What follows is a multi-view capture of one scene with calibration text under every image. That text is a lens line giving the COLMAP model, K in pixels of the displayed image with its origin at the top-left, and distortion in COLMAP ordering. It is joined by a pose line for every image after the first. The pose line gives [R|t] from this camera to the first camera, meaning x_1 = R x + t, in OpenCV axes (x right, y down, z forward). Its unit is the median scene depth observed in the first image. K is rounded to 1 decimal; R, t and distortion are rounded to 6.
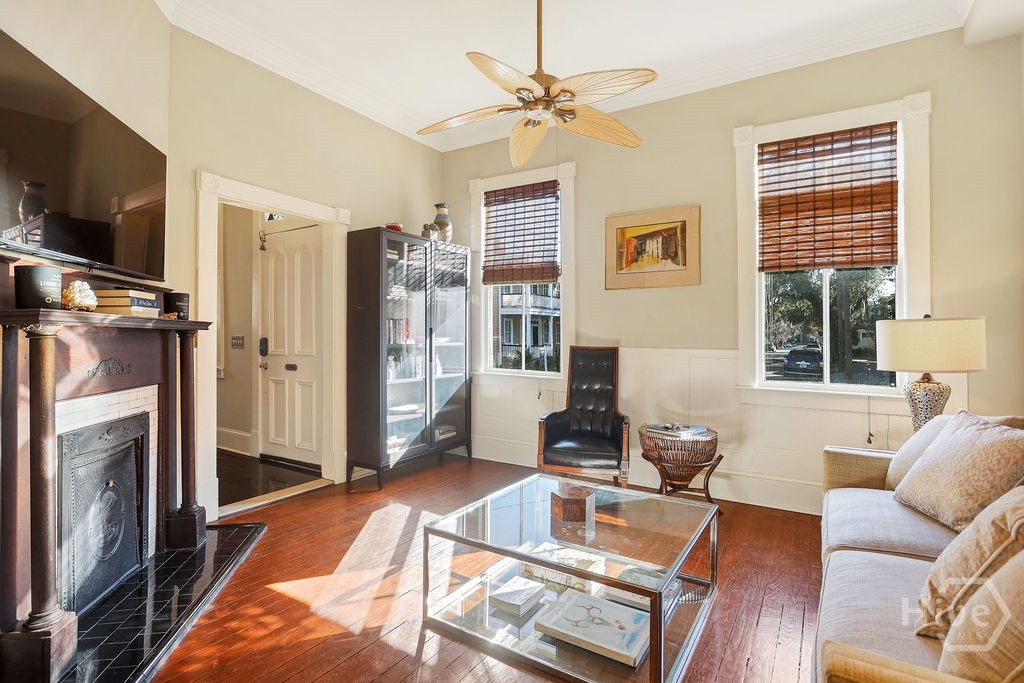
lens RADIAL K [[504.0, 0, 511.8], [0, 504.0, 336.2], [0, 0, 1]] dist [0.000474, 0.018482]
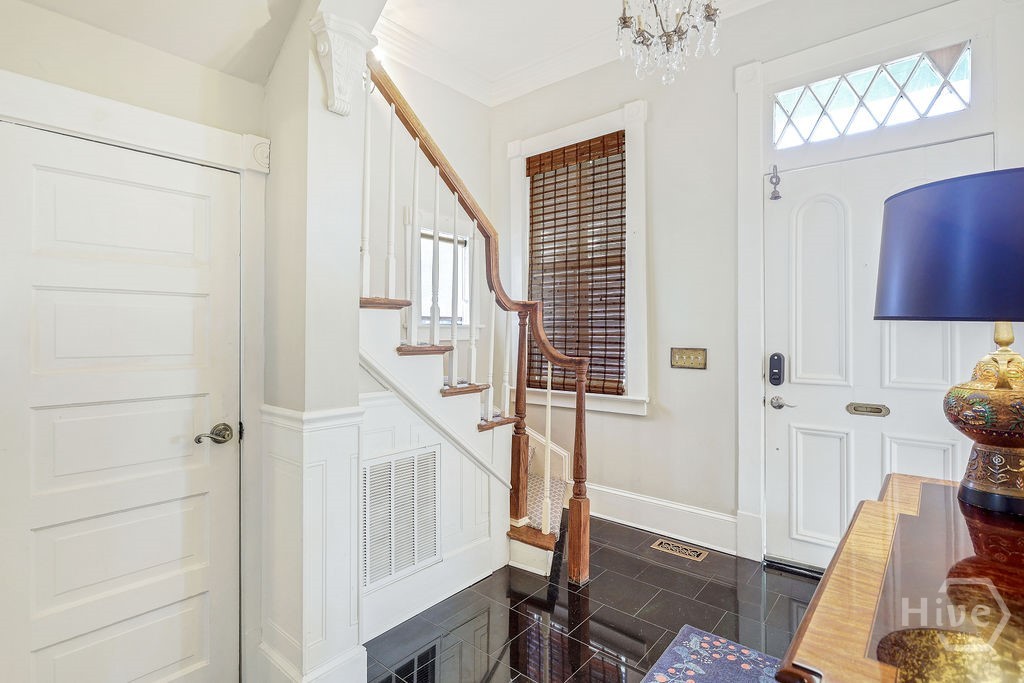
lens RADIAL K [[504.0, 0, 511.8], [0, 504.0, 336.2], [0, 0, 1]] dist [0.000474, 0.018482]
pose [[0.990245, -0.002483, -0.139316, -0.743054], [0.003509, 0.999968, 0.007120, -0.022714], [0.139294, -0.007539, 0.990222, 0.413658]]
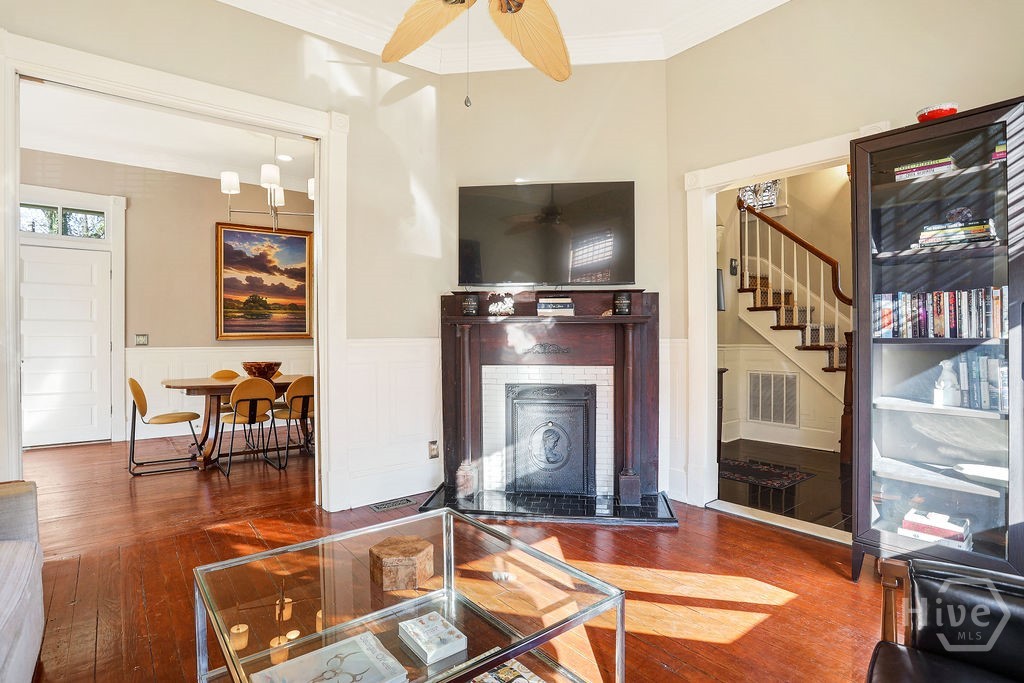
lens RADIAL K [[510.0, 0, 509.8], [0, 510.0, 349.2], [0, 0, 1]] dist [-0.046541, 0.019590]
pose [[-0.329647, 0.027319, -0.943709, 0.365619], [0.004248, 0.999614, 0.027454, 0.009668], [0.944095, 0.005041, -0.329636, 0.695360]]
